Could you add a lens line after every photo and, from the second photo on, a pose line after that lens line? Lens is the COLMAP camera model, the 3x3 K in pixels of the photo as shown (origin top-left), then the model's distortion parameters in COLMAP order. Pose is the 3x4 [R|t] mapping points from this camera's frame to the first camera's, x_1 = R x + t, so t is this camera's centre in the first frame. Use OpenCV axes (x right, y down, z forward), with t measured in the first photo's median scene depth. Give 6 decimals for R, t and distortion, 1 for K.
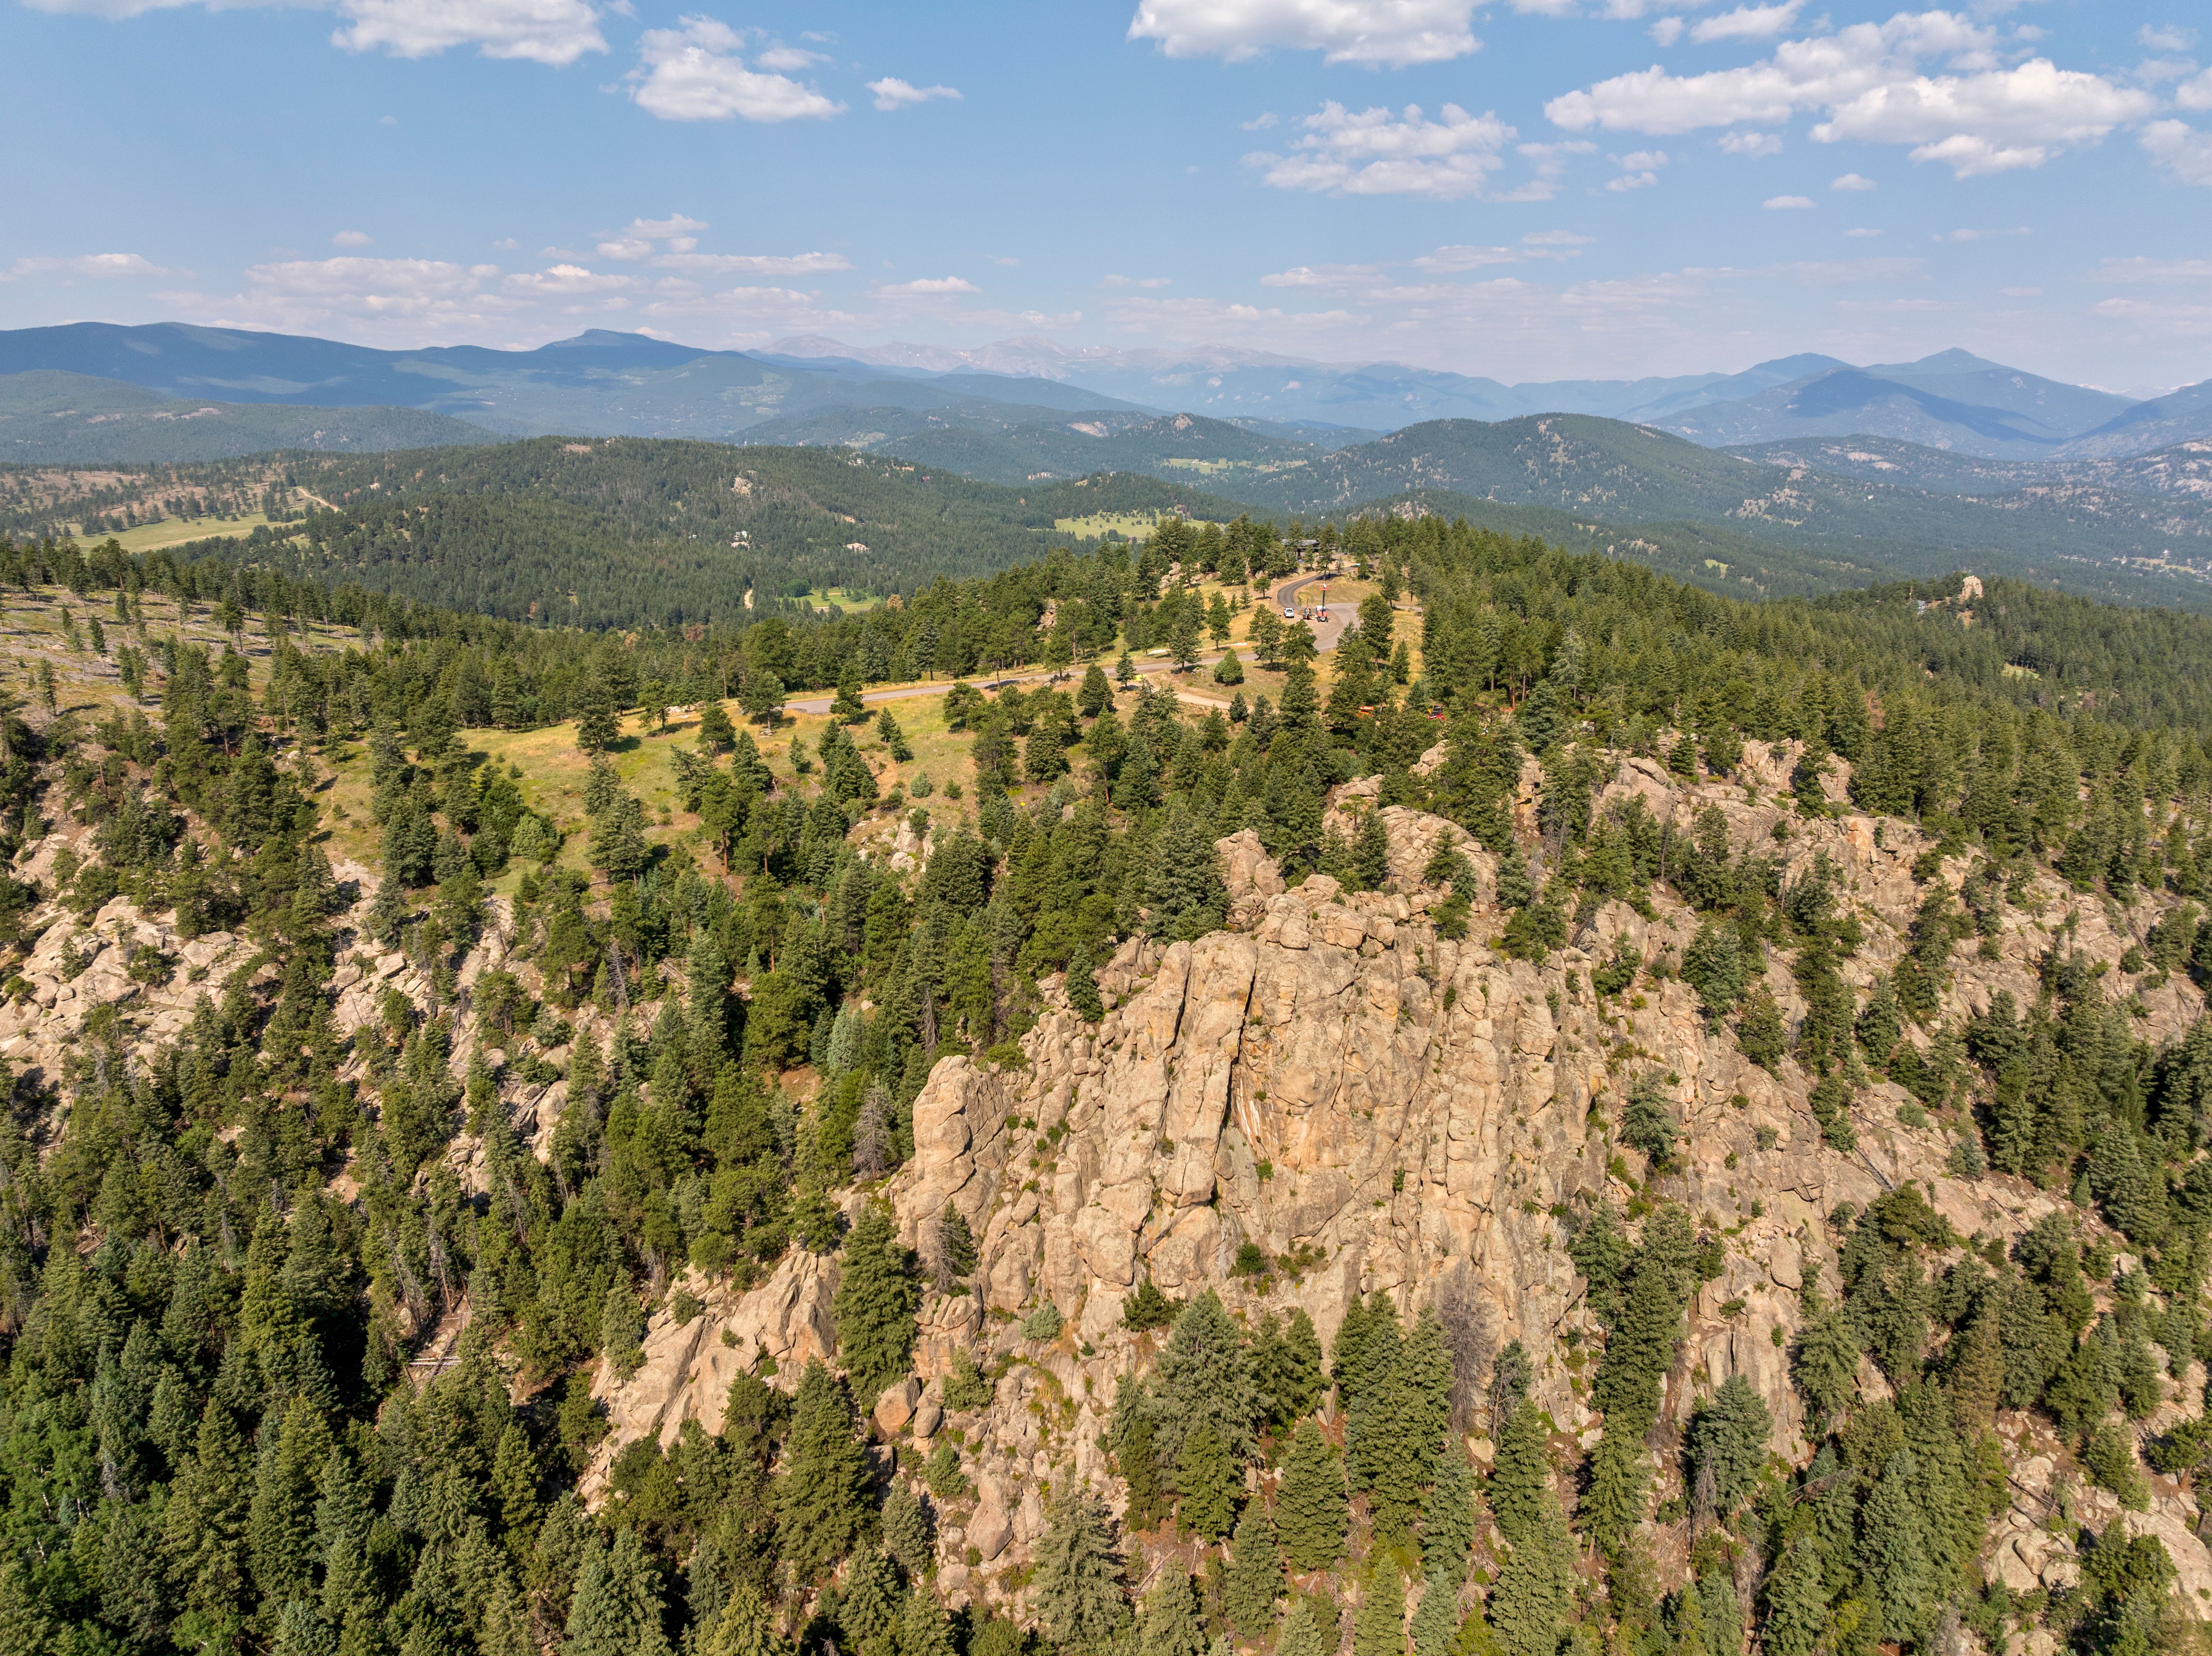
lens RADIAL K [[1553.9, 0, 1111.6], [0, 1553.9, 812.9], [0, 0, 1]] dist [-0.029968, -0.013120]
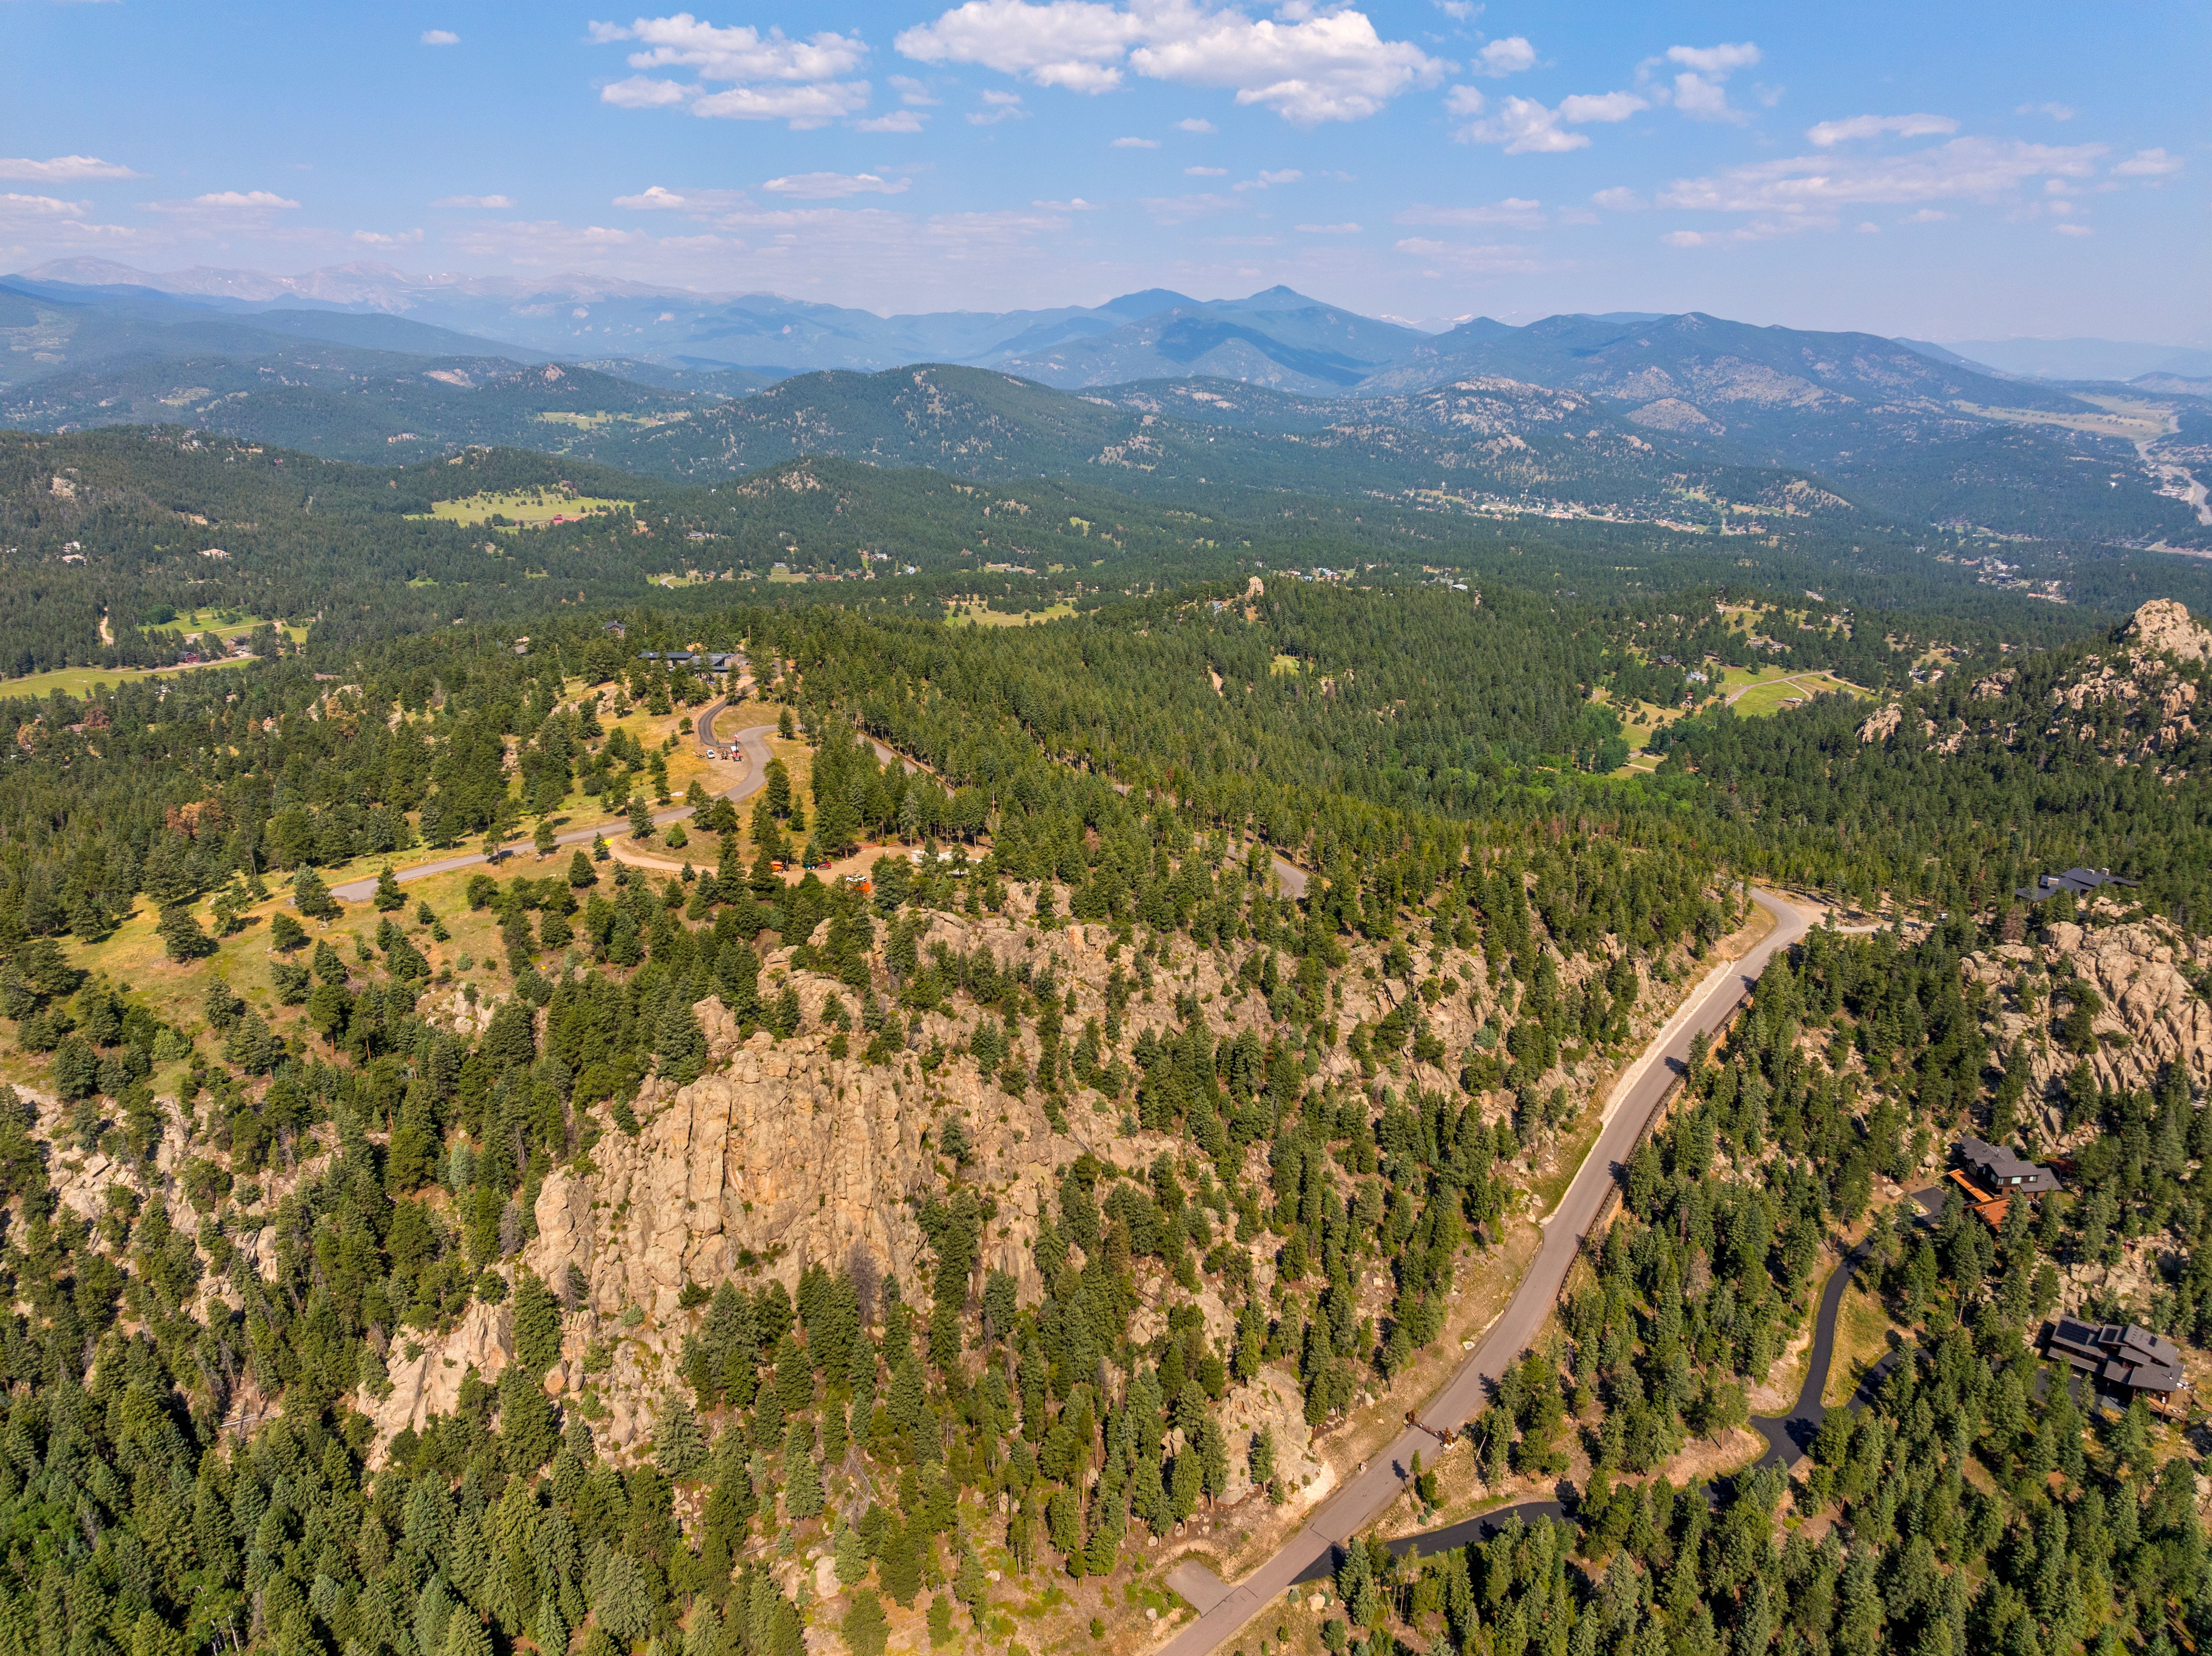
lens RADIAL K [[1553.9, 0, 1111.6], [0, 1553.9, 812.9], [0, 0, 1]] dist [-0.029968, -0.013120]
pose [[0.928339, -0.104491, 0.356747, -0.063043], [0.088688, 0.994225, 0.060422, -0.181304], [-0.361001, -0.024452, 0.932245, -0.500604]]
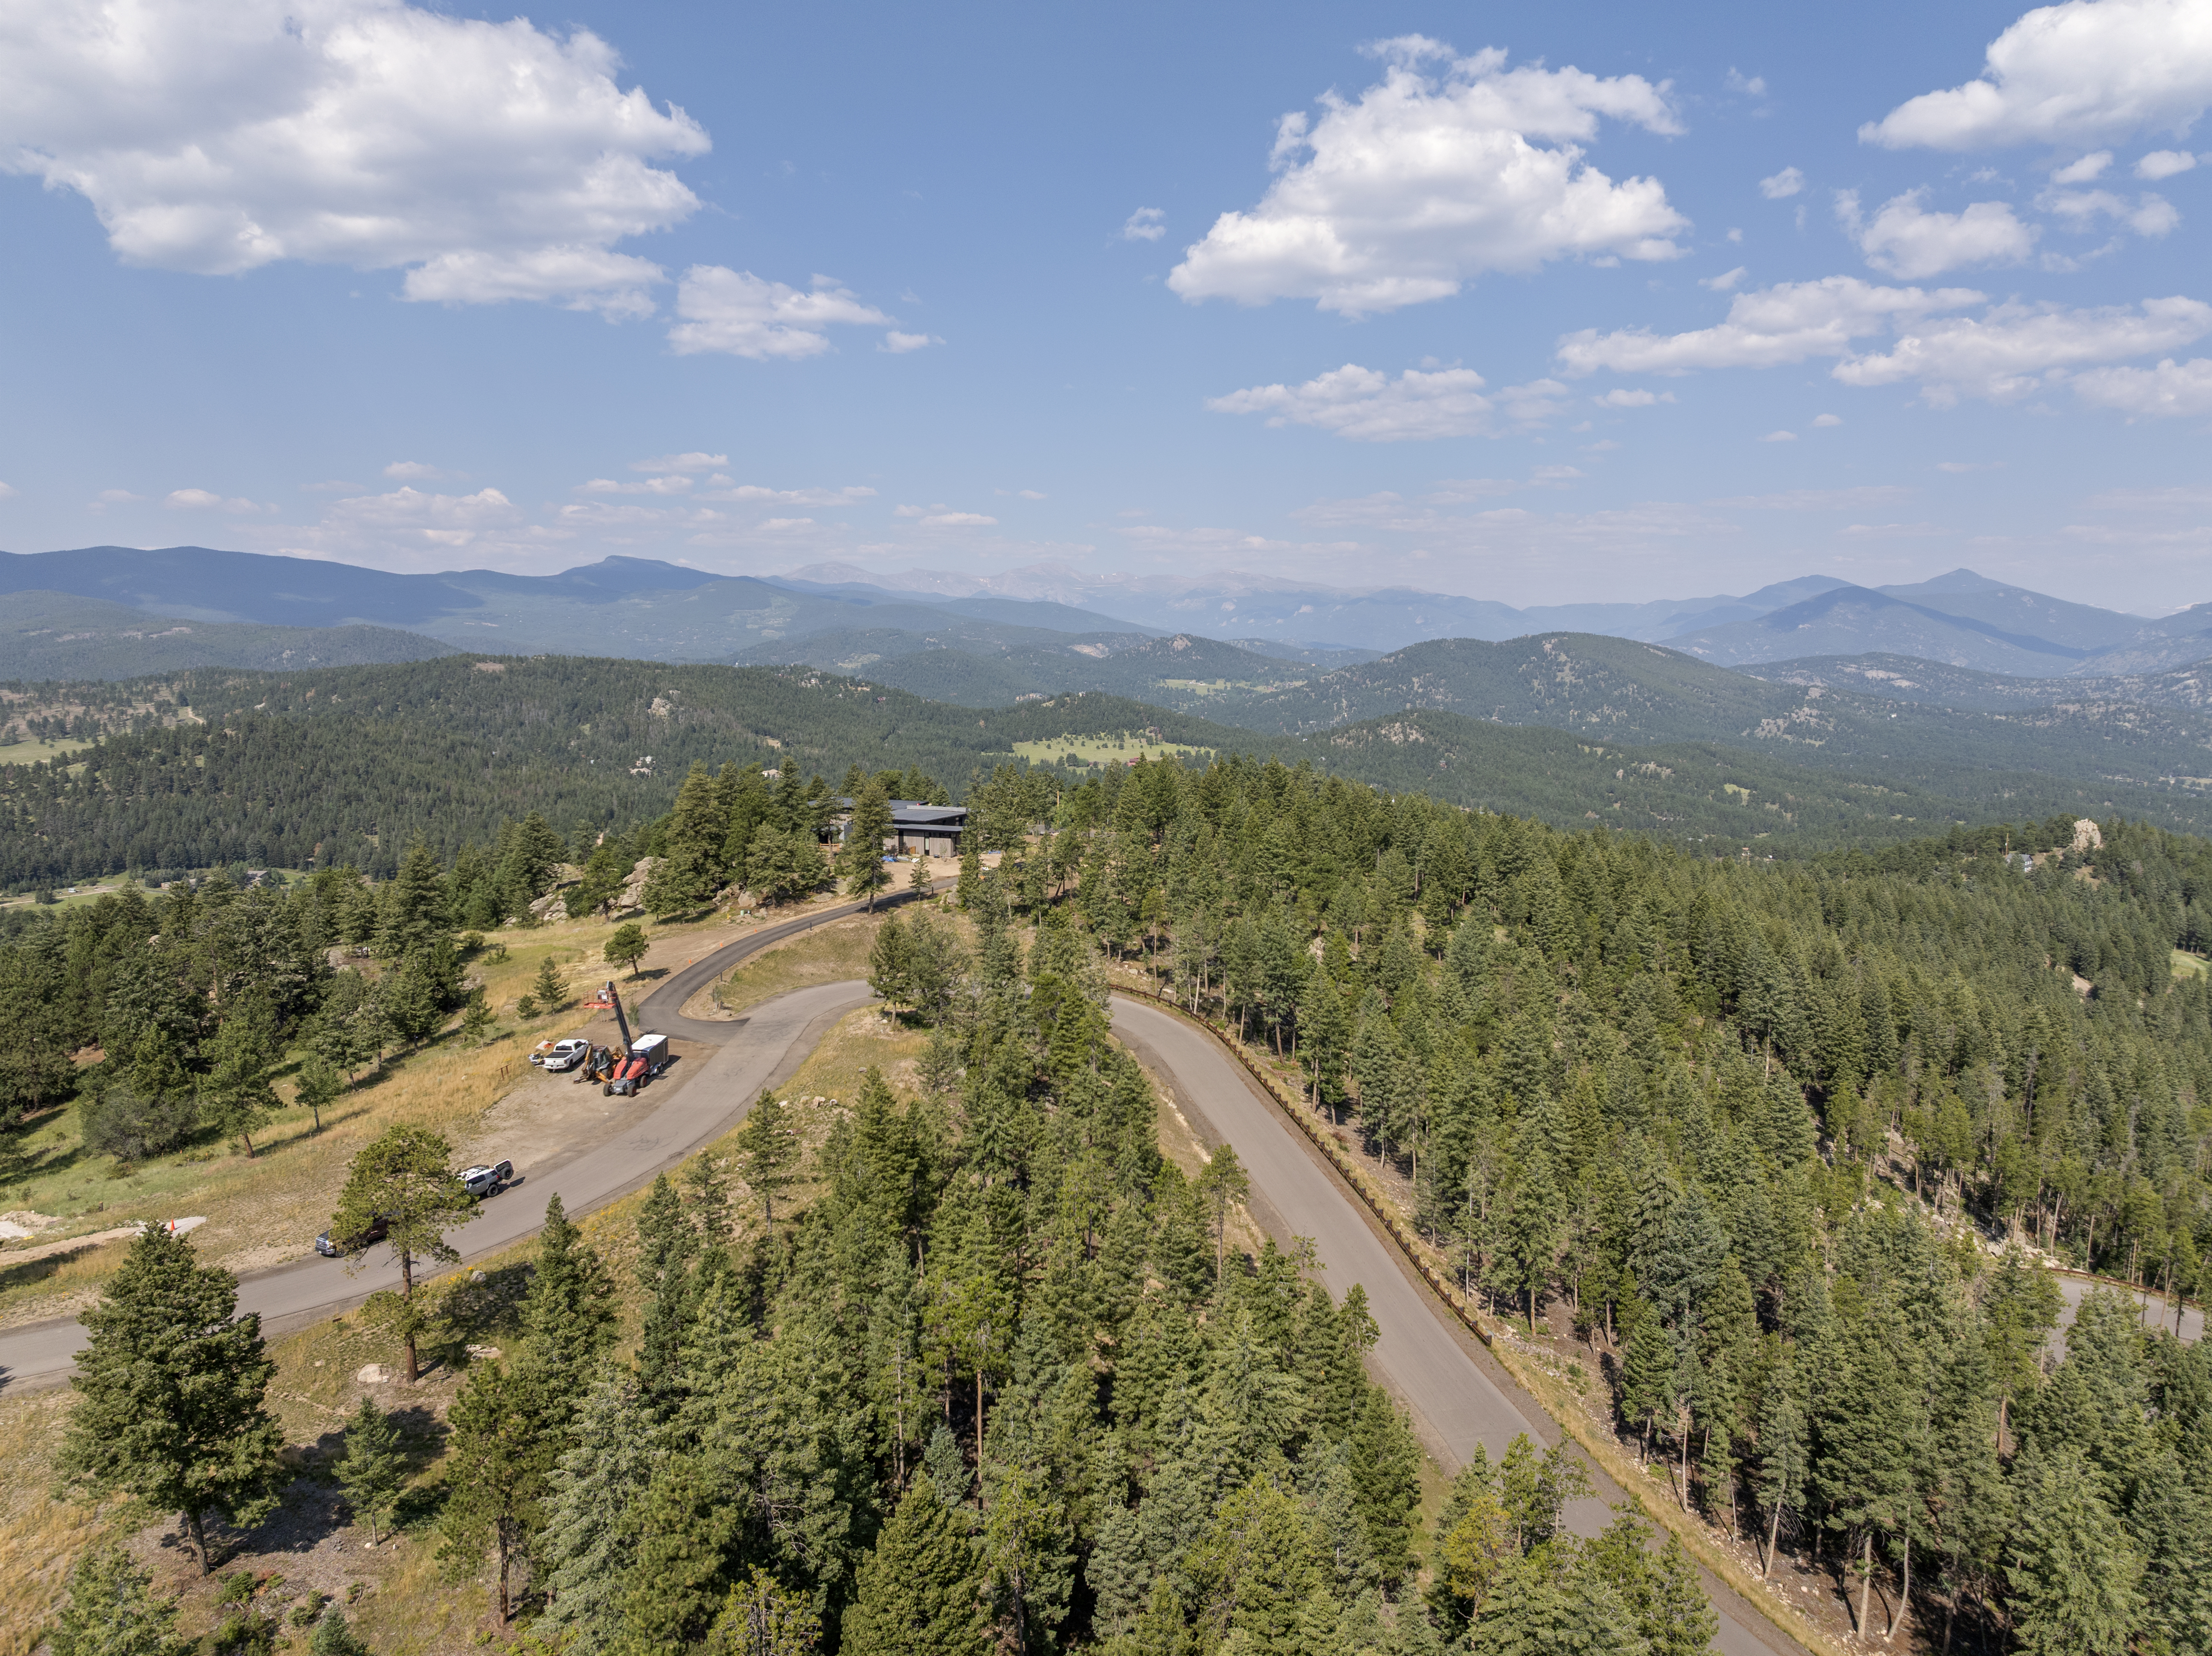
lens RADIAL K [[1555.3, 0, 1111.3], [0, 1555.3, 802.0], [0, 0, 1]] dist [-0.027108, -0.022161]
pose [[0.999902, -0.000462, -0.013964, 0.344513], [-0.001587, 0.989229, -0.146365, -0.189624], [0.013881, 0.146373, 0.989132, 0.910934]]
